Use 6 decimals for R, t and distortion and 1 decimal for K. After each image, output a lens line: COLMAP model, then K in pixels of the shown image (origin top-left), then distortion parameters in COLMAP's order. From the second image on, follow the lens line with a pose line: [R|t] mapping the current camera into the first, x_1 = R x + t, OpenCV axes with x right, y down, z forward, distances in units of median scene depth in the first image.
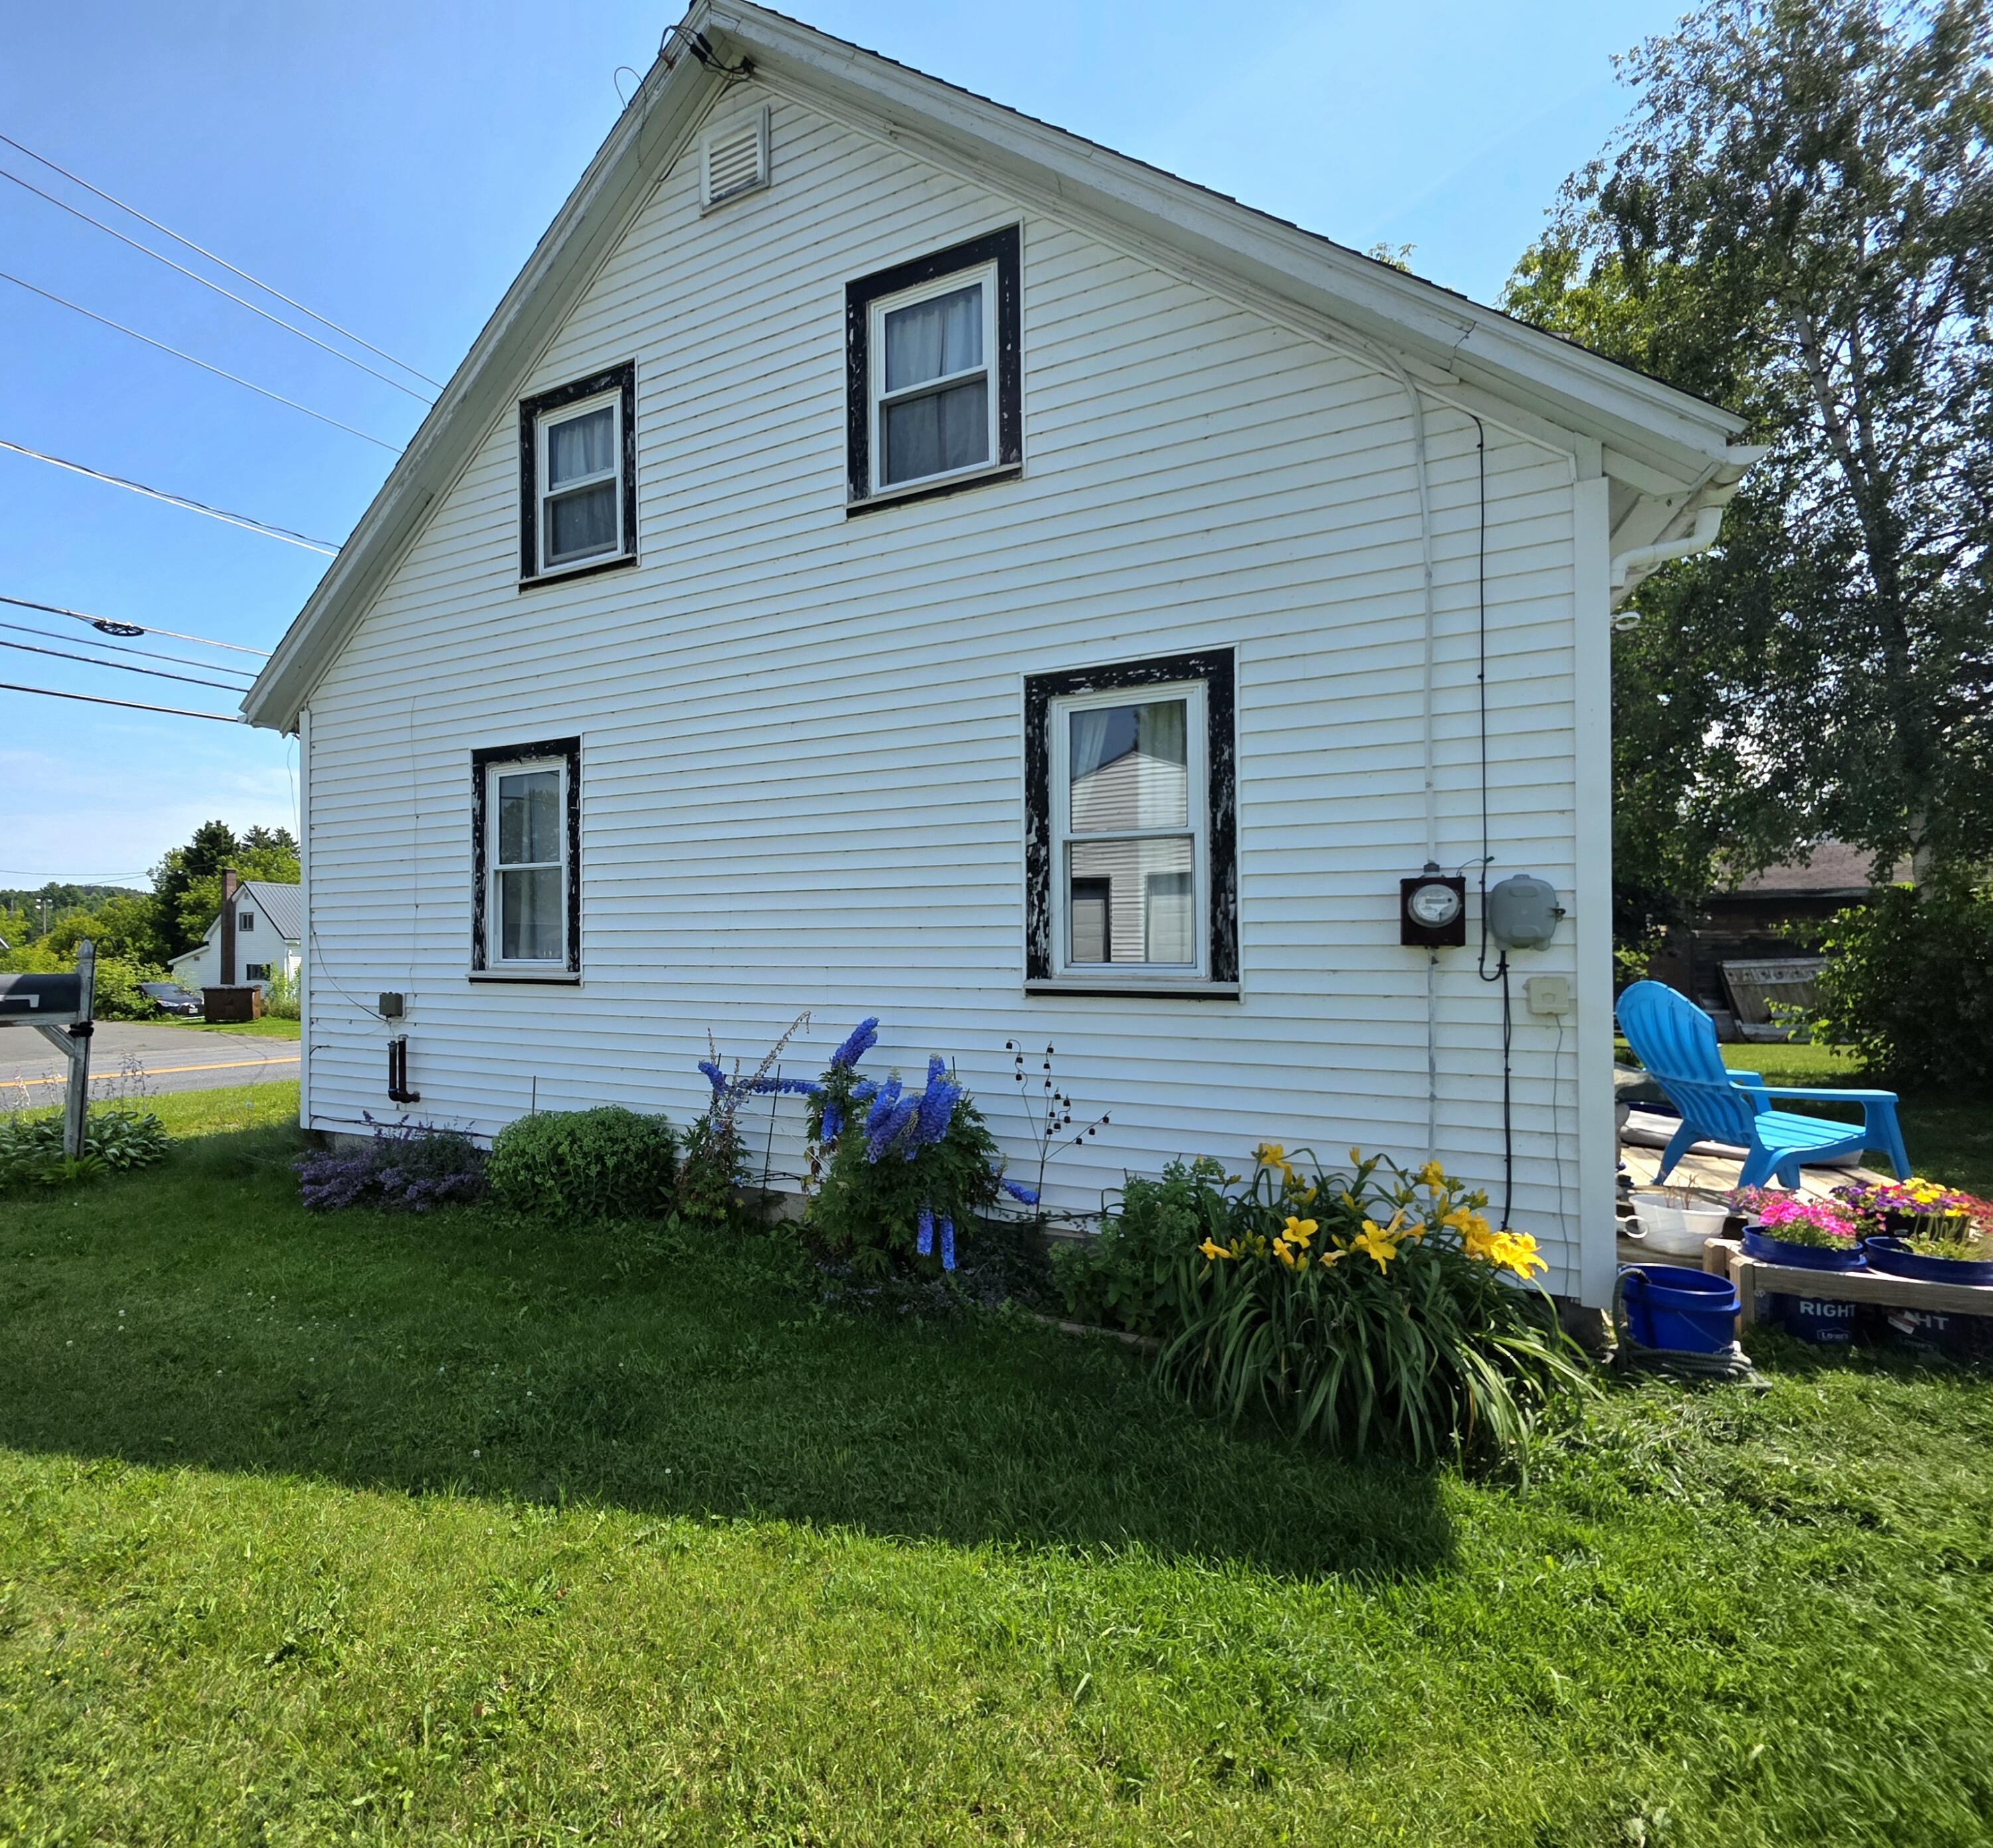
lens RADIAL K [[1047.3, 0, 994.3], [0, 1047.3, 941.9], [0, 0, 1]] dist [0.000905, 0.003297]
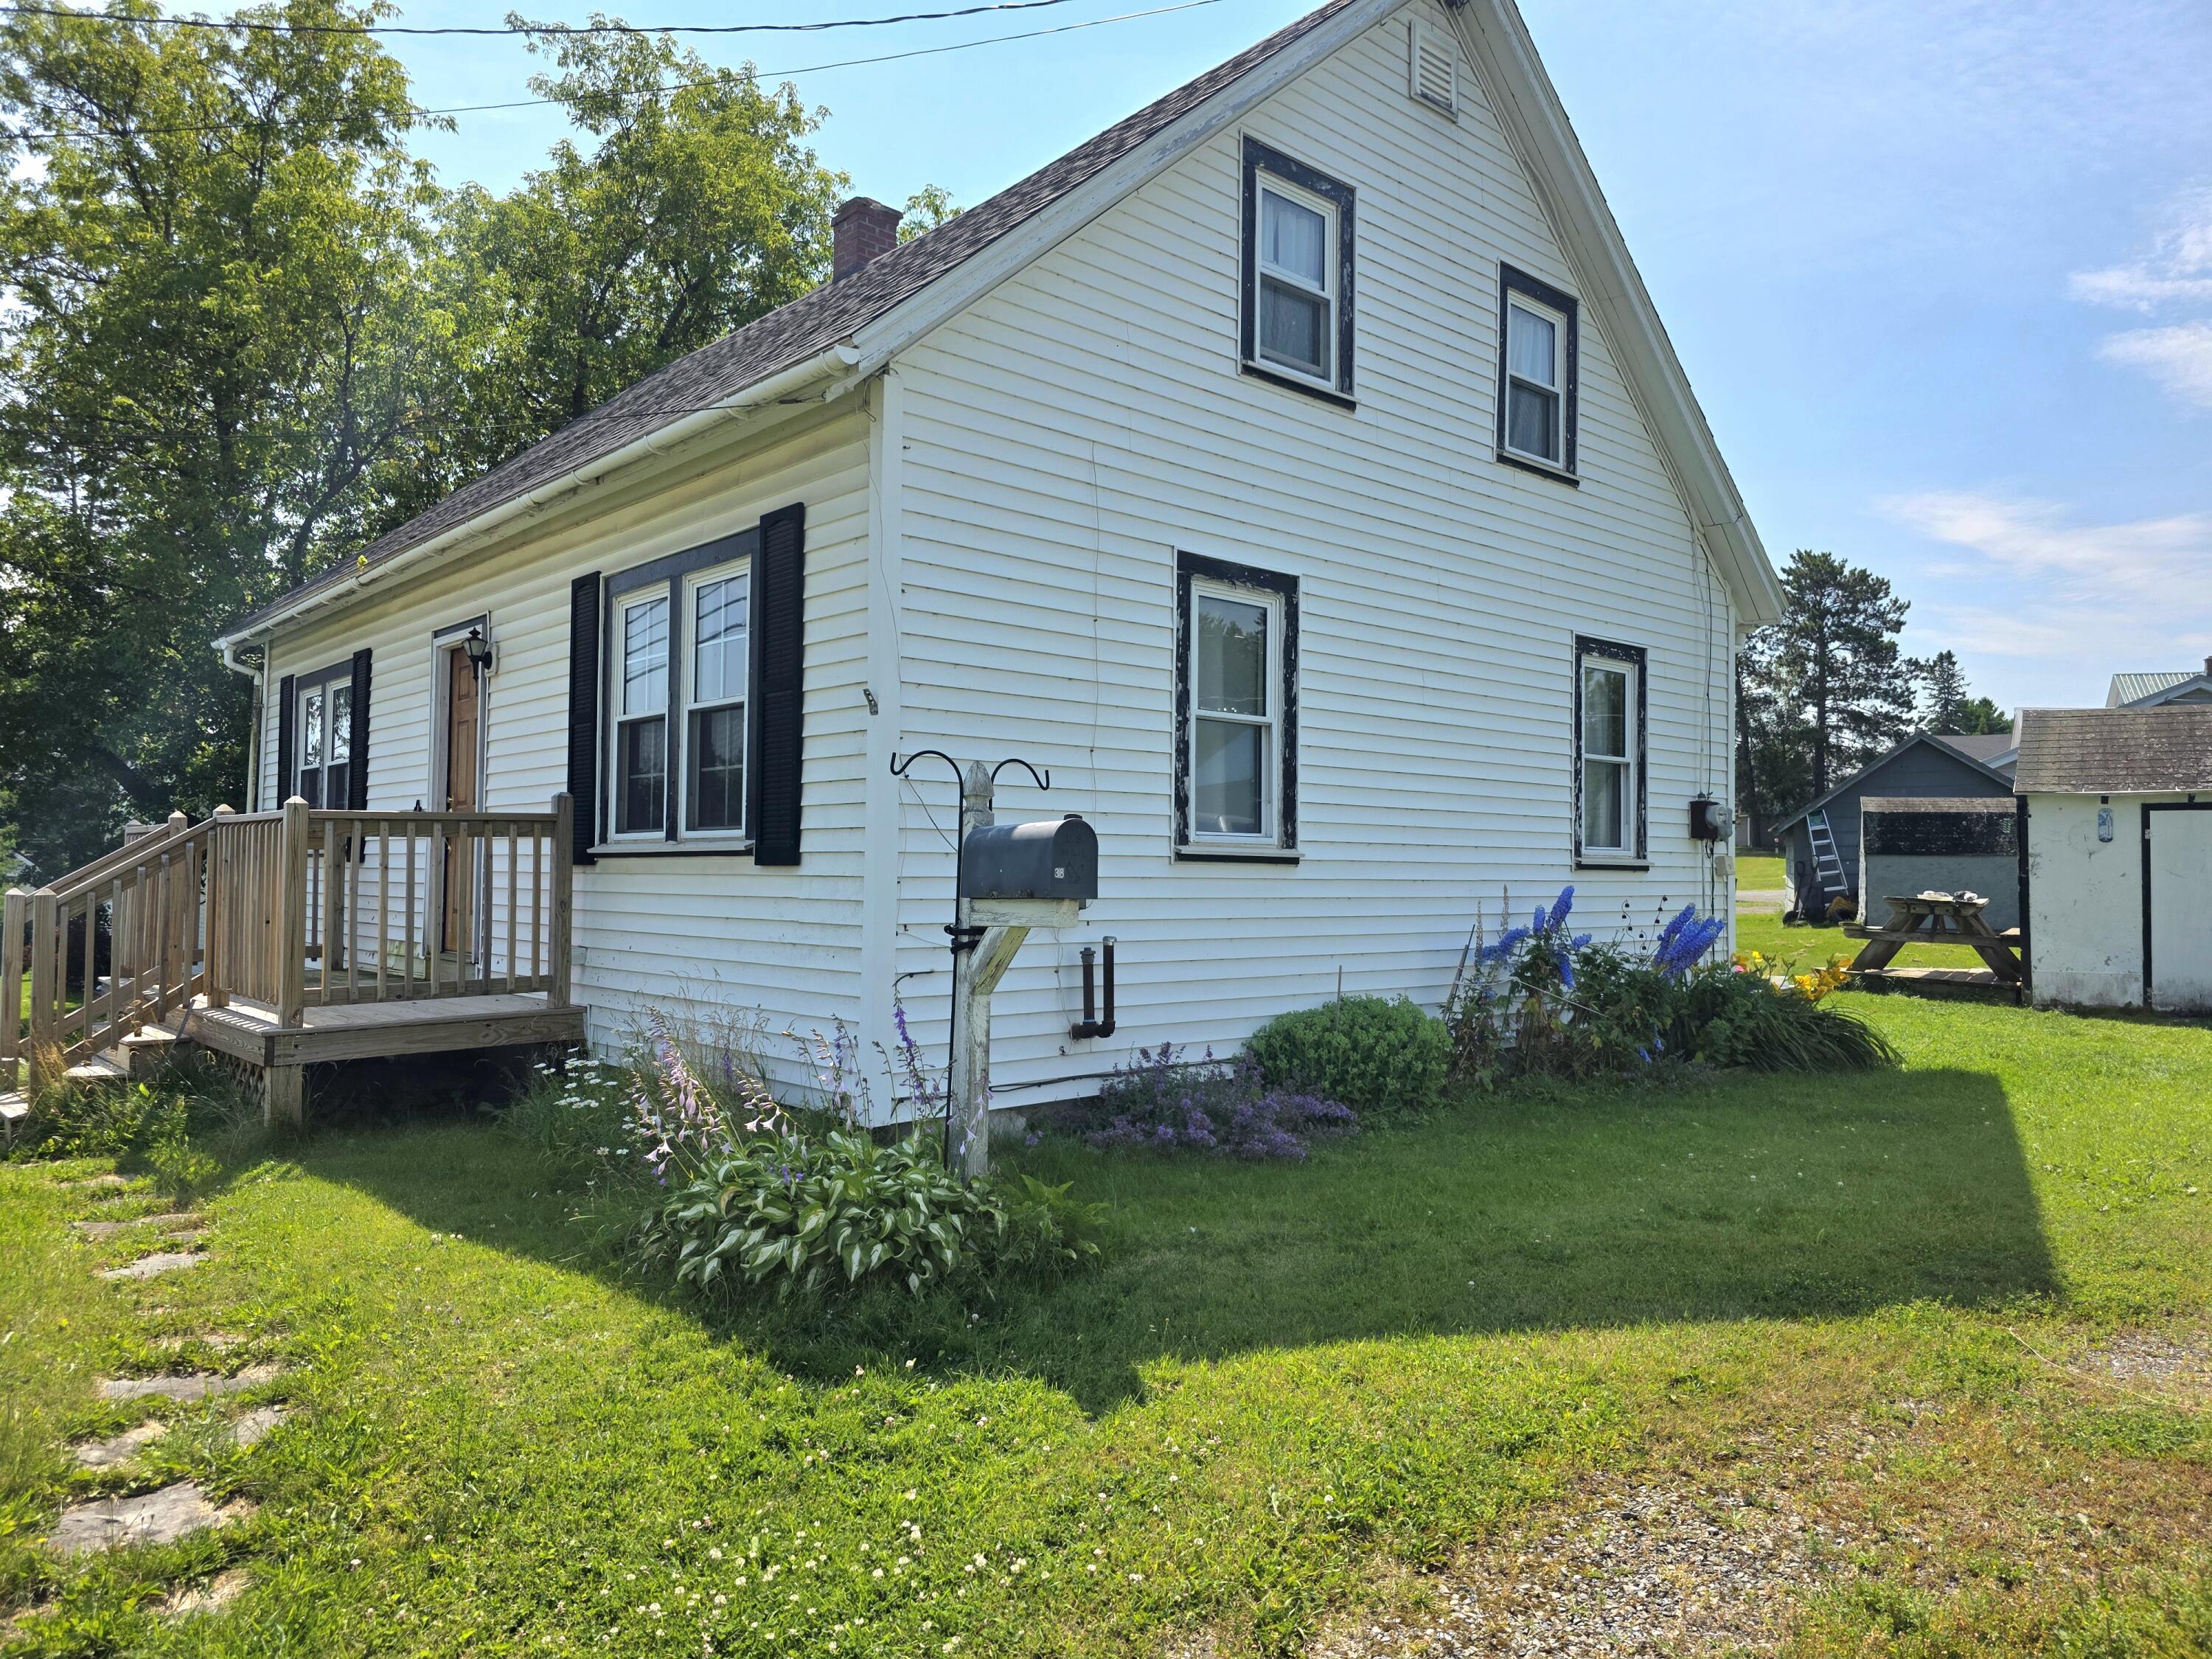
lens RADIAL K [[1478.8, 0, 1105.4], [0, 1478.8, 814.8], [0, 0, 1]] dist [0.021478, -0.005491]
pose [[0.349231, 0.030663, 0.936535, -1.658668], [-0.027206, 0.999375, -0.022575, 0.033572], [-0.936642, -0.017596, 0.349847, 0.749806]]
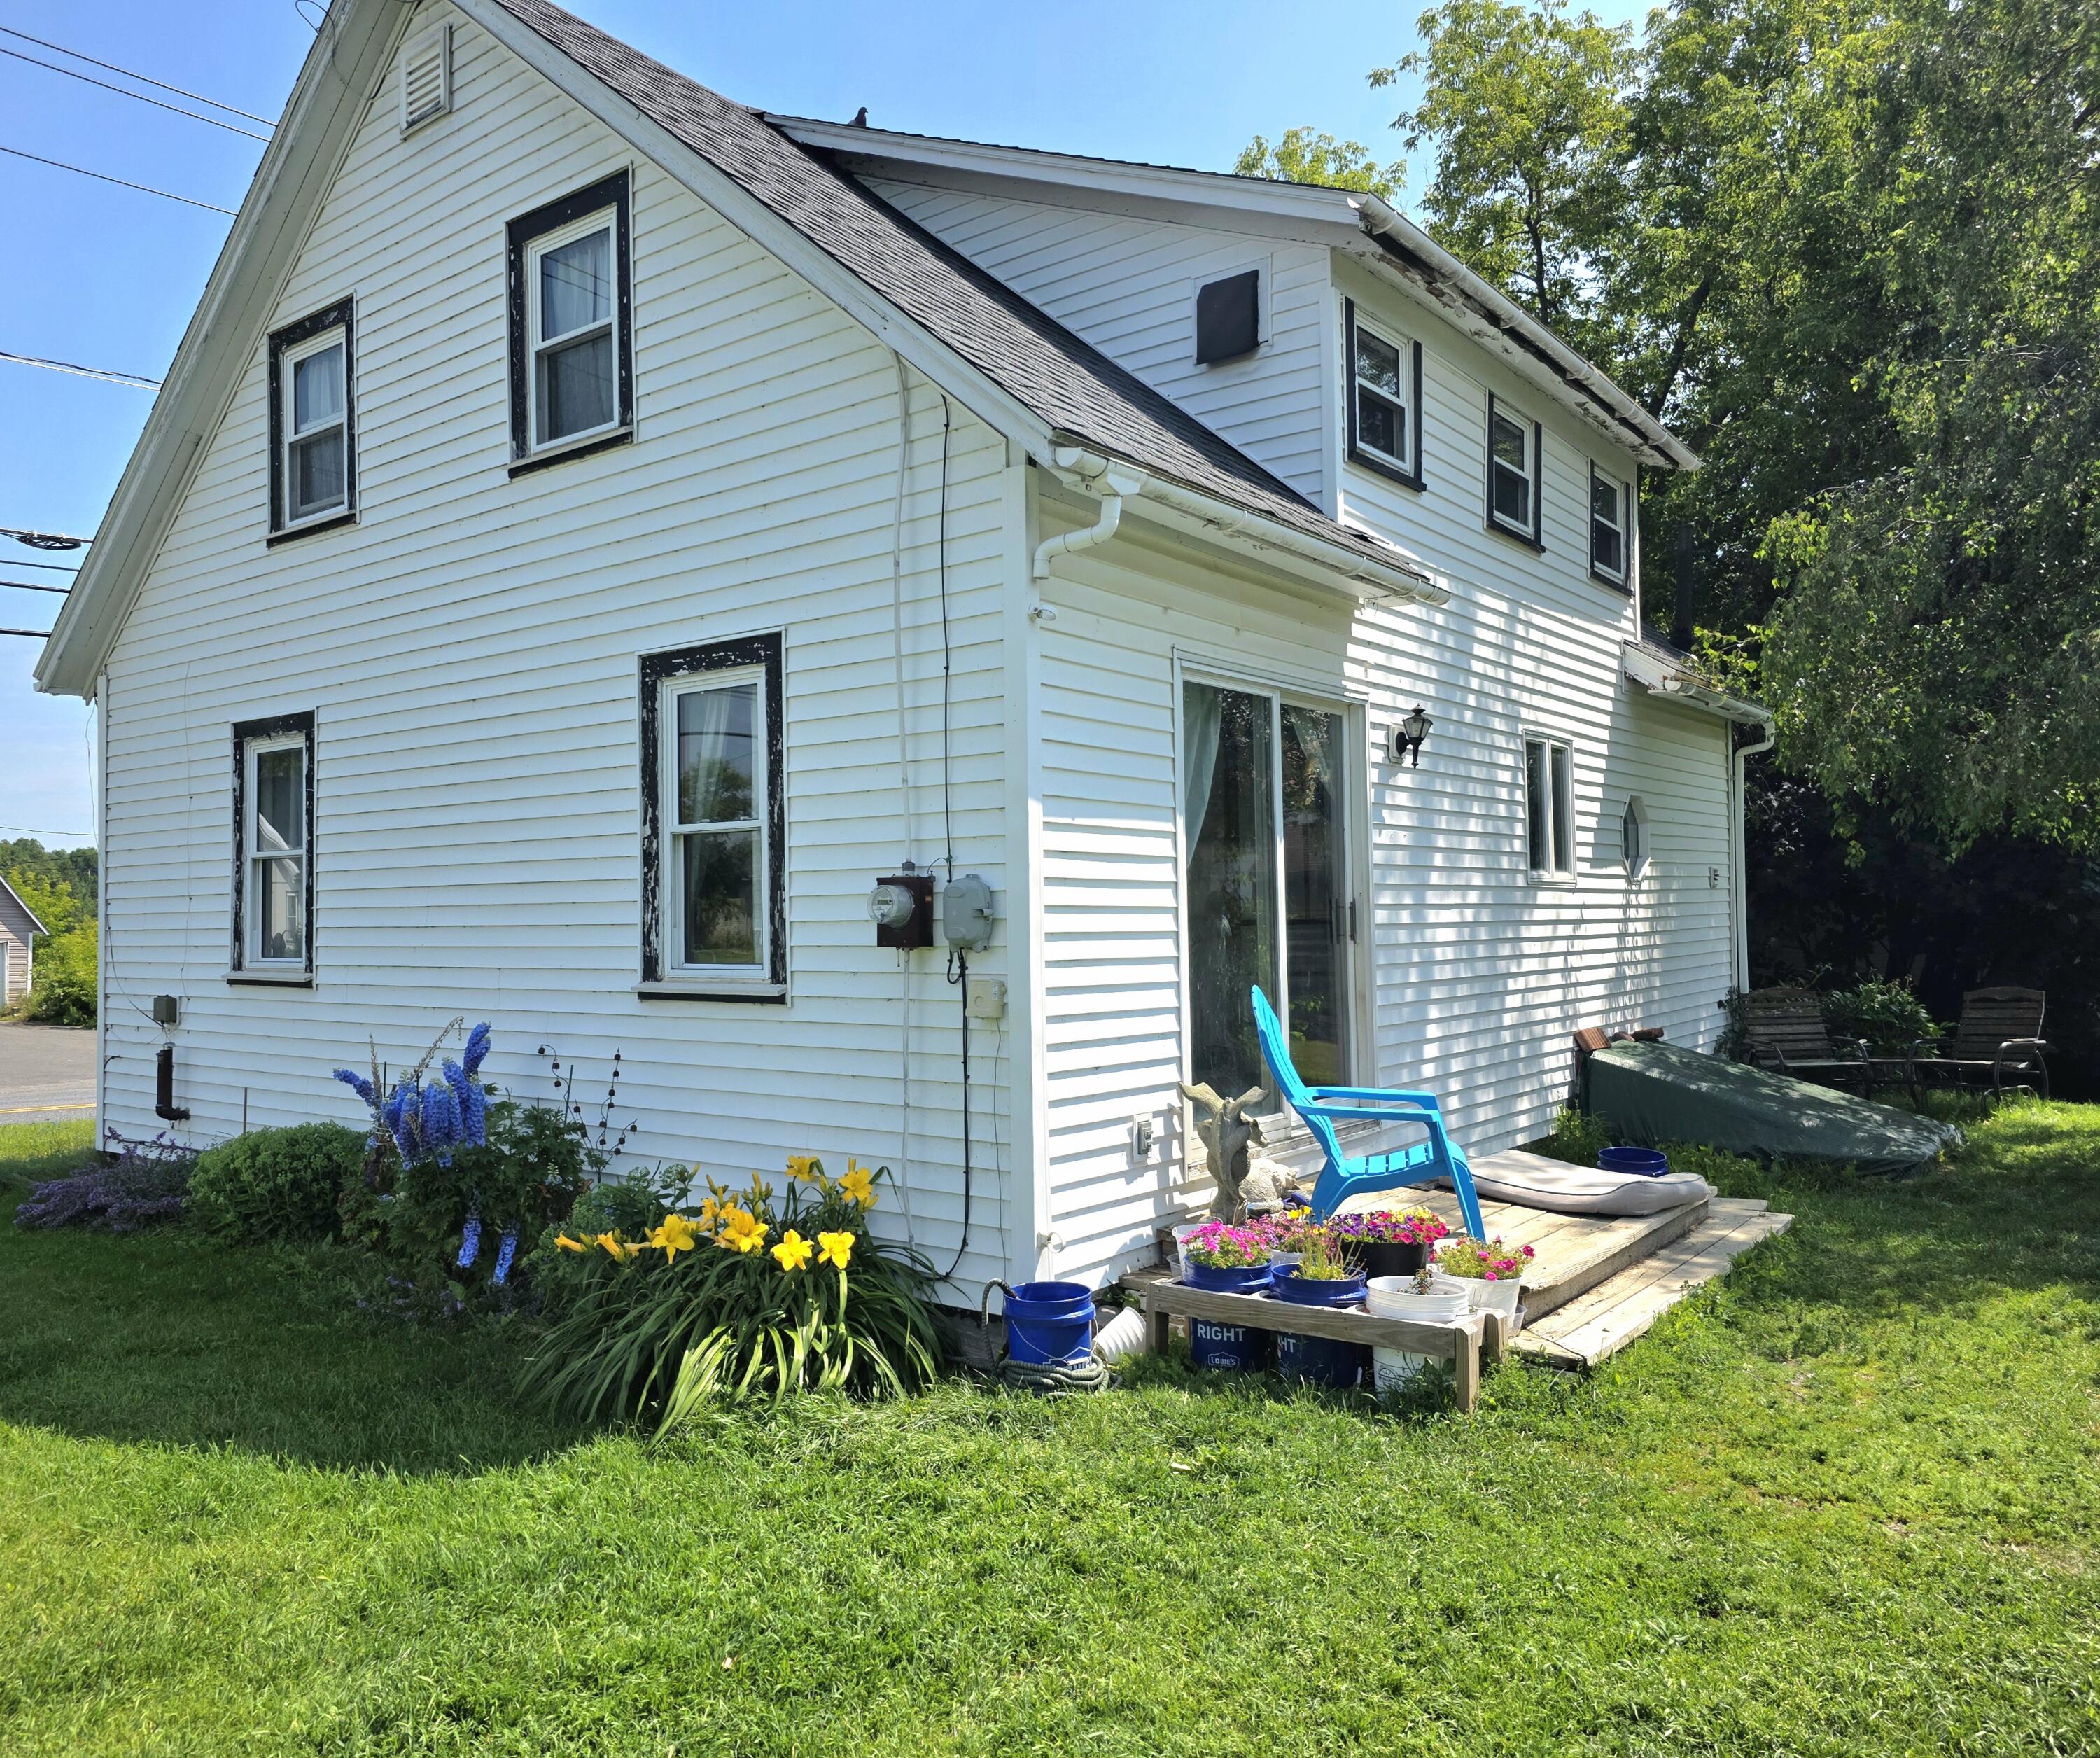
lens RADIAL K [[1574.8, 0, 1051.5], [0, 1574.8, 896.1], [0, 0, 1]] dist [0.067013, -0.046853]
pose [[0.984041, -0.006418, -0.177827, 0.482834], [0.003219, 0.999828, -0.018272, -0.010206], [0.177914, 0.017408, 0.983892, -0.237379]]
